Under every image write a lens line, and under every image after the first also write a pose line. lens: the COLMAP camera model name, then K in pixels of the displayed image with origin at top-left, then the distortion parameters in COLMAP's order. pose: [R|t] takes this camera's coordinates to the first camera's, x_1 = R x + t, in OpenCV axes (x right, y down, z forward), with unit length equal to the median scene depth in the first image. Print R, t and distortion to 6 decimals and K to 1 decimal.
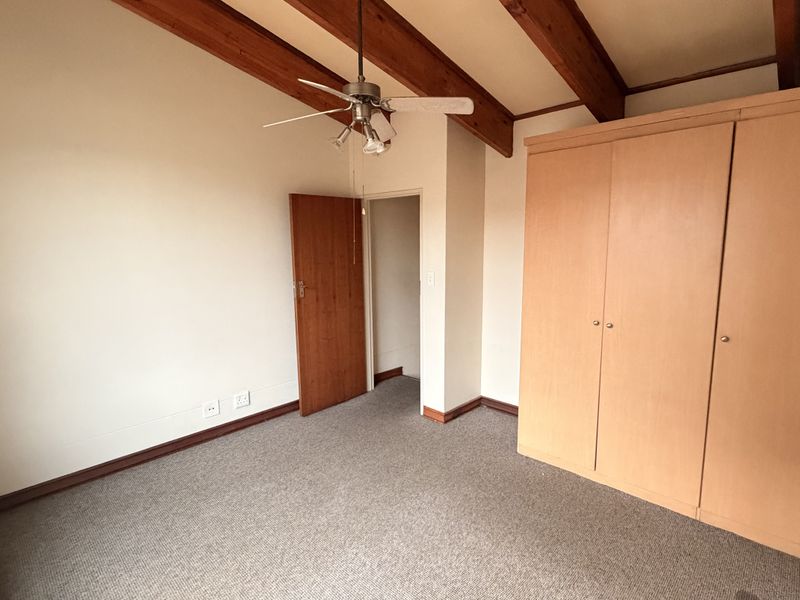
lens RADIAL K [[422.2, 0, 396.9], [0, 422.2, 300.2], [0, 0, 1]] dist [0.001116, -0.002426]
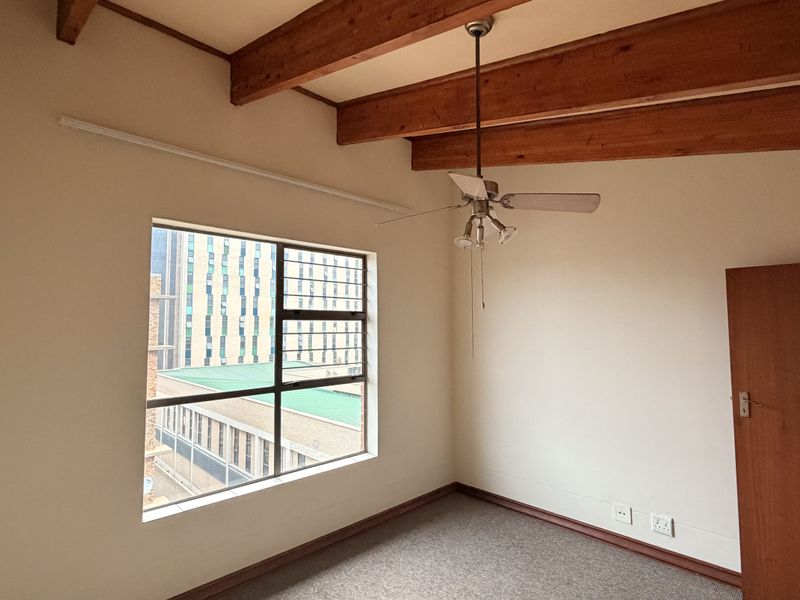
lens RADIAL K [[422.2, 0, 399.7], [0, 422.2, 299.2], [0, 0, 1]] dist [0.001116, -0.002426]
pose [[-0.032674, -0.054648, -0.997971, 0.479016], [-0.135553, 0.989520, -0.049747, -0.084782], [0.990231, 0.133653, -0.039739, 0.461906]]
